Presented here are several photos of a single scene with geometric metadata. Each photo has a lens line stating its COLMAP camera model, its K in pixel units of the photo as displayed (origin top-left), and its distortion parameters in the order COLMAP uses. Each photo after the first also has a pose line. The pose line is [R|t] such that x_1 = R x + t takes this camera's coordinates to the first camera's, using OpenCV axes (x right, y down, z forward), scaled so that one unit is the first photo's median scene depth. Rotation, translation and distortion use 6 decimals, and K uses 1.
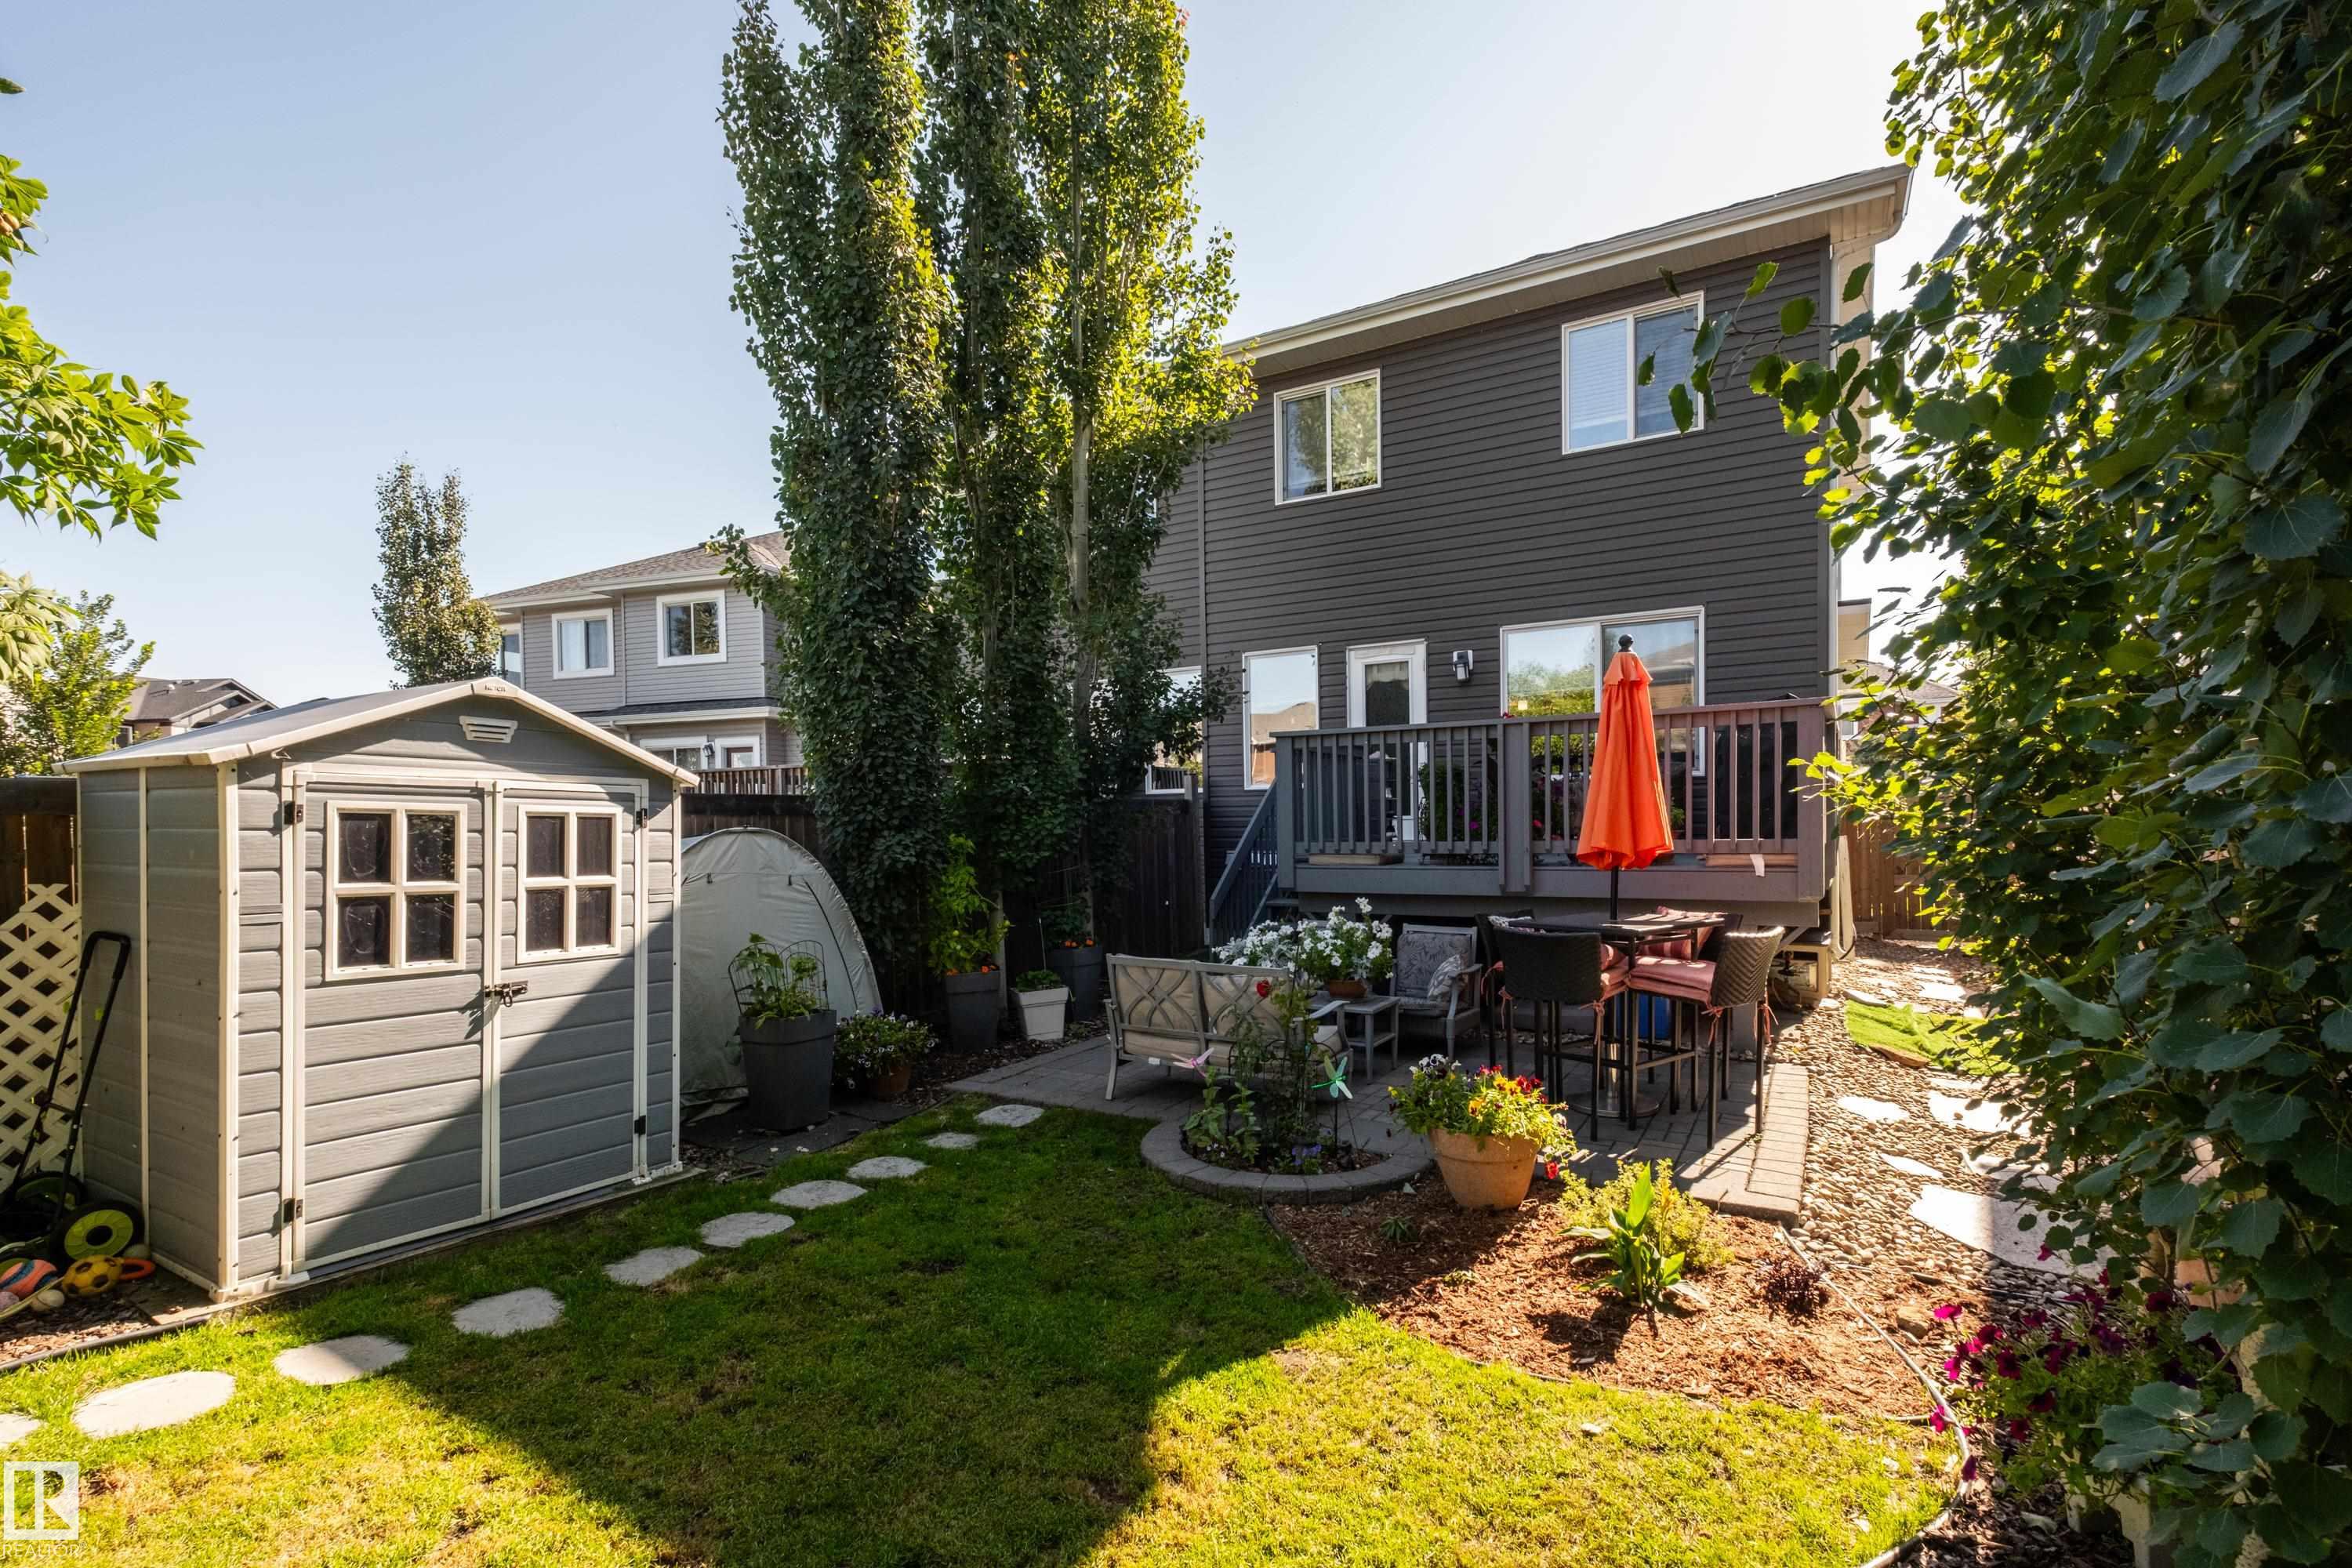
lens RADIAL K [[1056.8, 0, 1234.2], [0, 1056.8, 833.9], [0, 0, 1]] dist [0.004307, -0.005530]
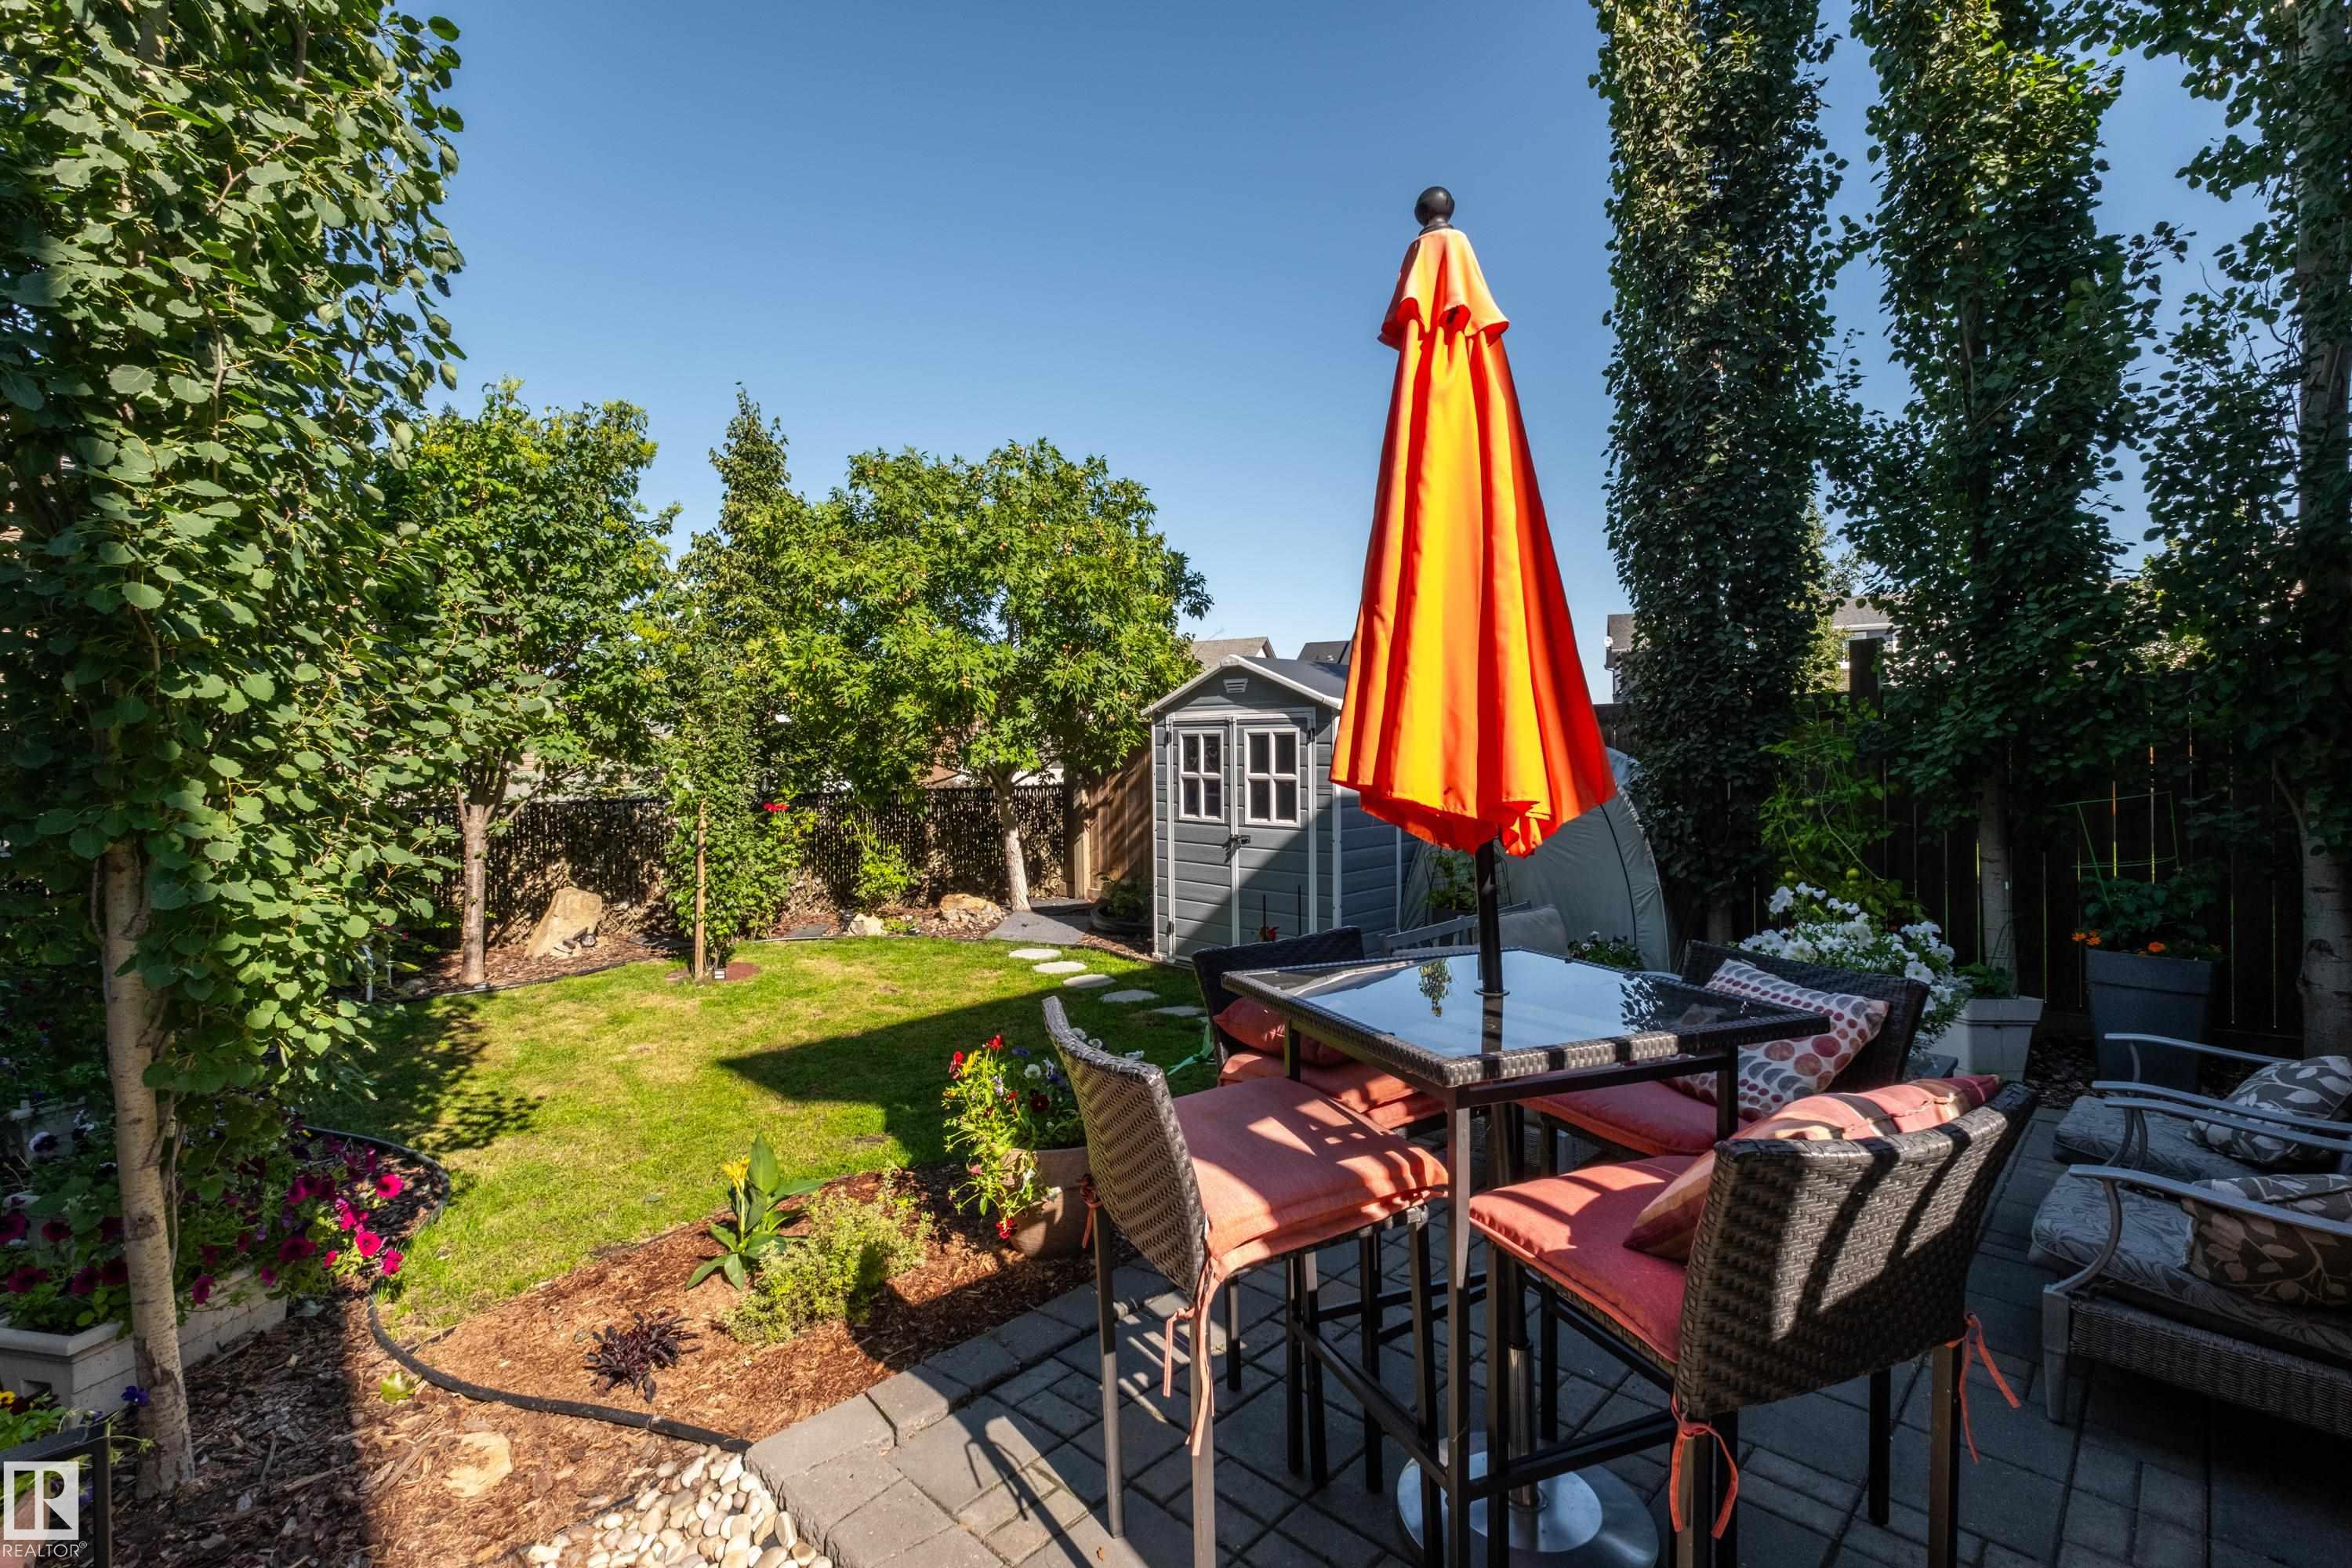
lens RADIAL K [[1056.8, 0, 1177.5], [0, 1056.8, 761.2], [0, 0, 1]] dist [0.004307, -0.005530]
pose [[-0.245621, 0.018578, -0.969188, 0.684115], [0.011916, 0.999799, 0.016145, -0.003239], [0.969293, -0.007583, -0.245793, 0.925227]]
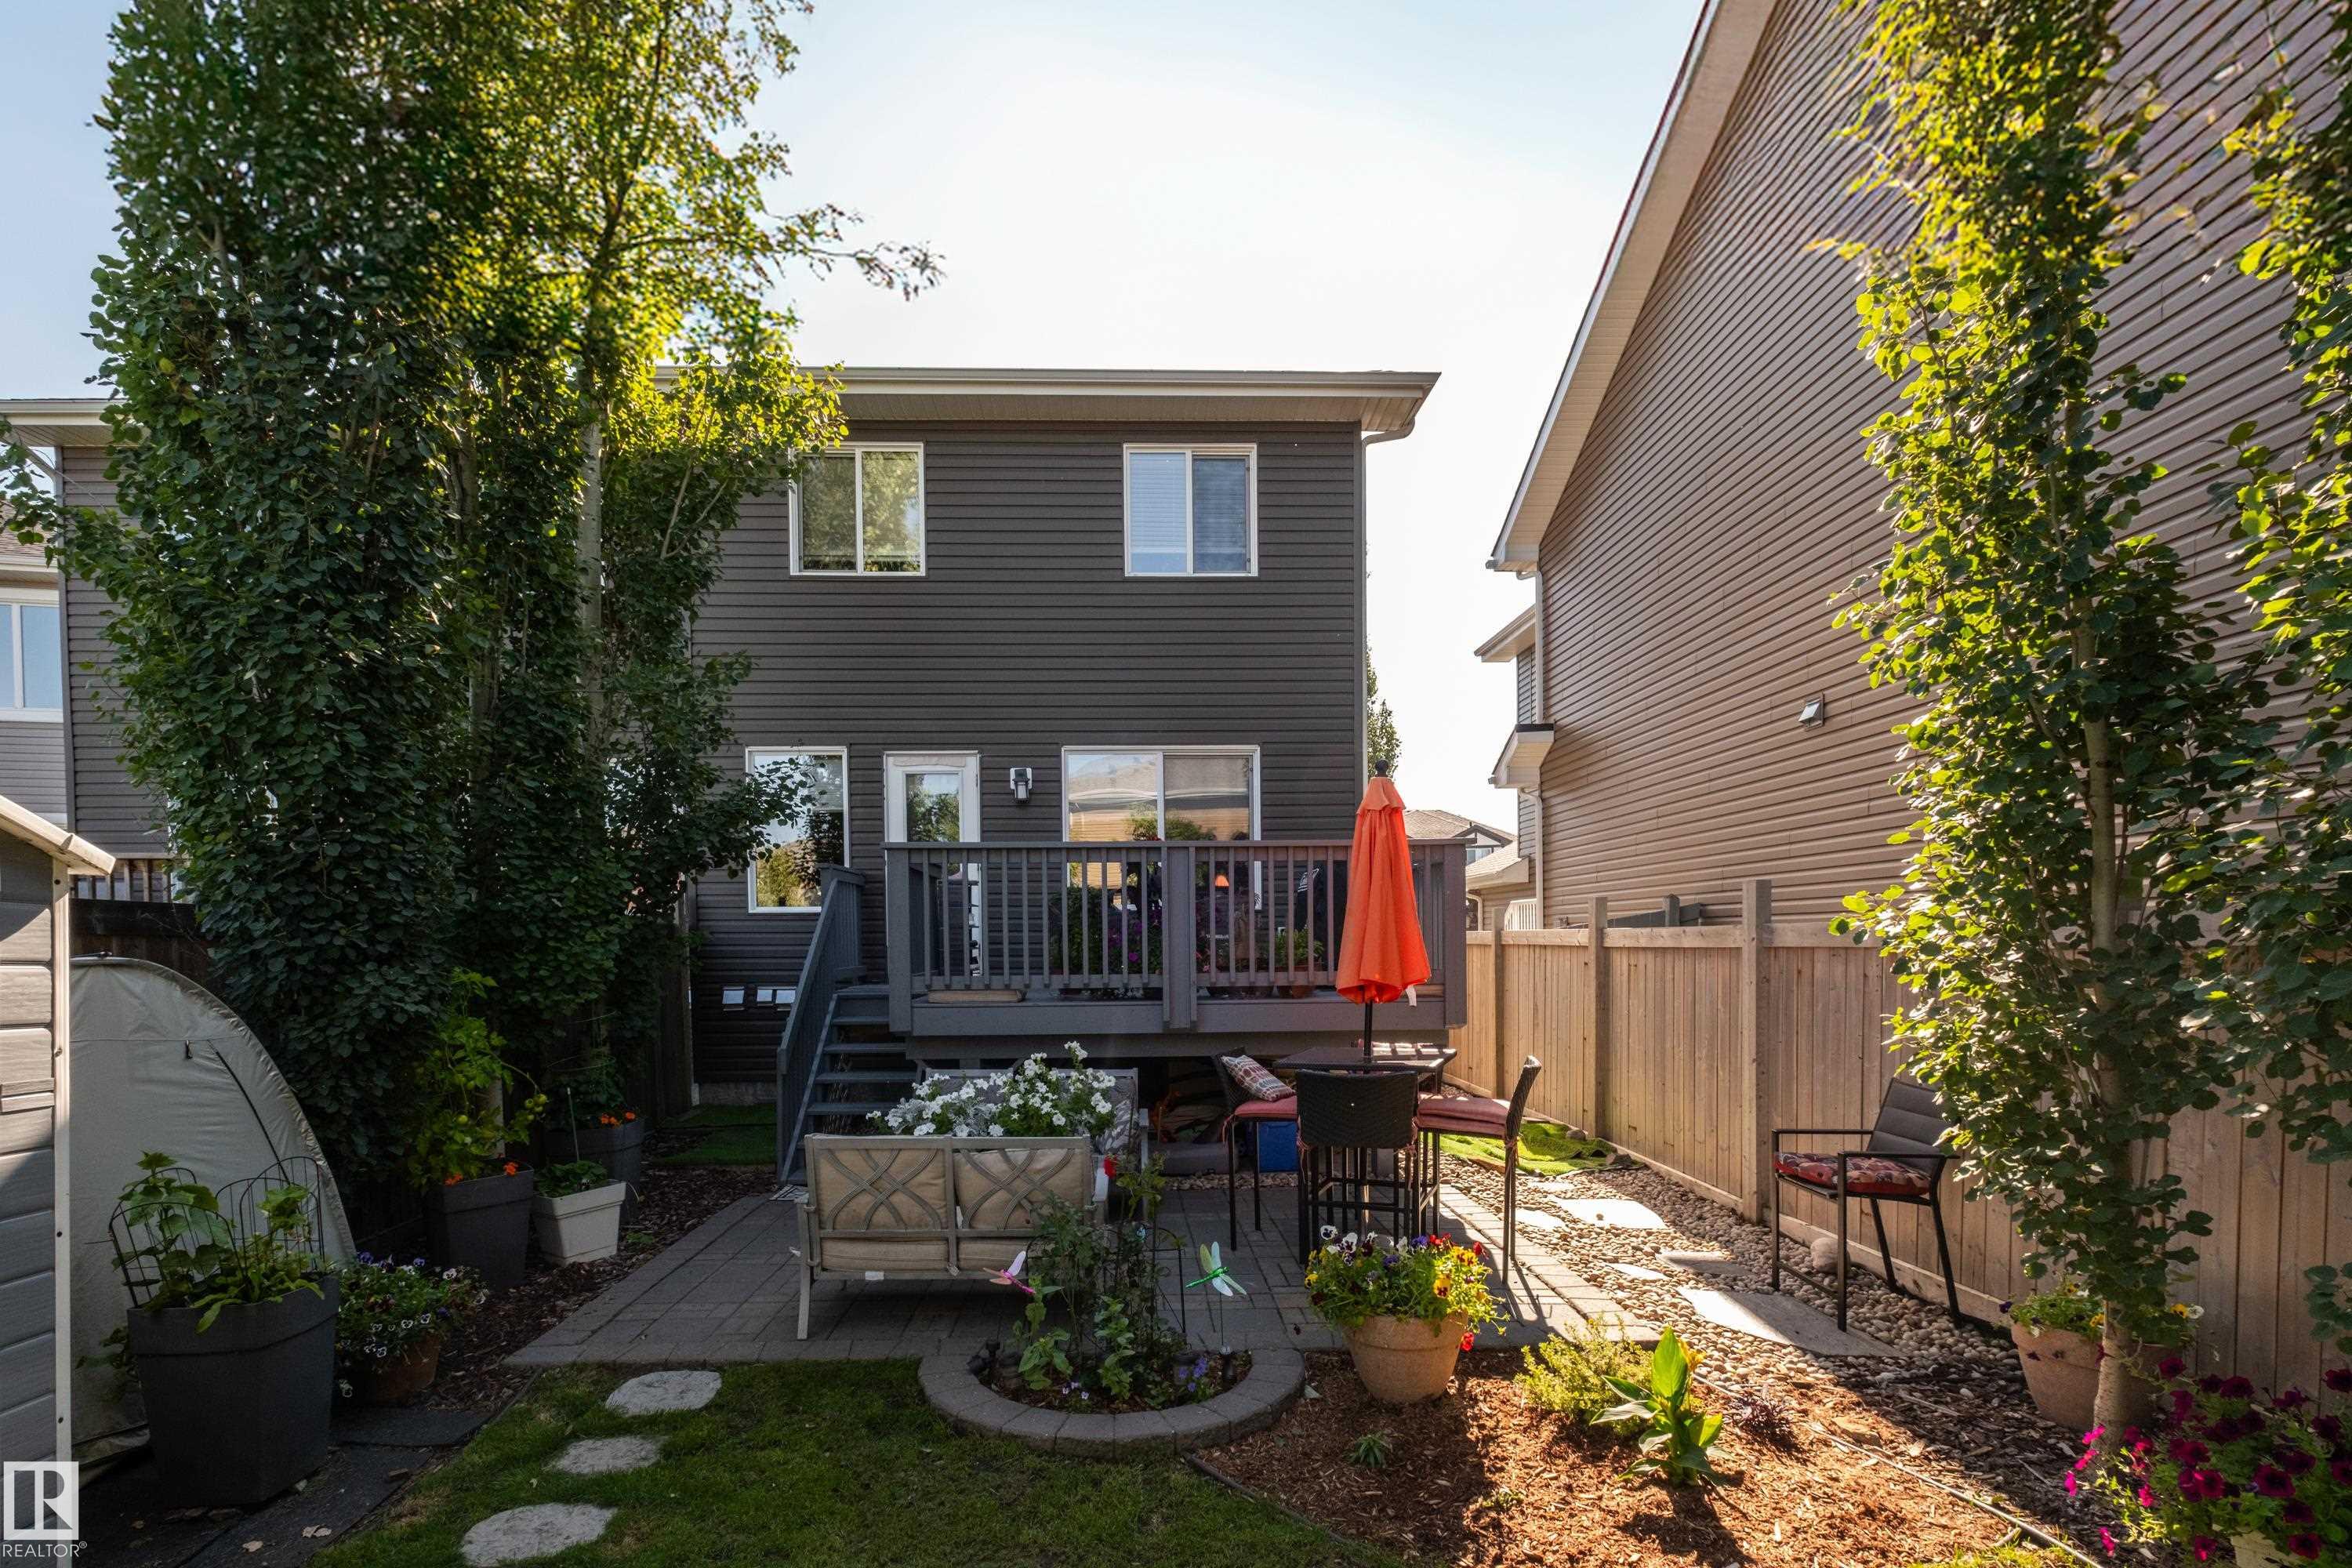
lens RADIAL K [[1056.8, 0, 1142.0], [0, 1056.8, 952.3], [0, 0, 1]] dist [0.004307, -0.005530]
pose [[0.857879, 0.004997, 0.513828, -0.288080], [0.001299, 0.999928, -0.011893, -0.001134], [-0.513851, 0.010871, 0.857811, 0.264760]]
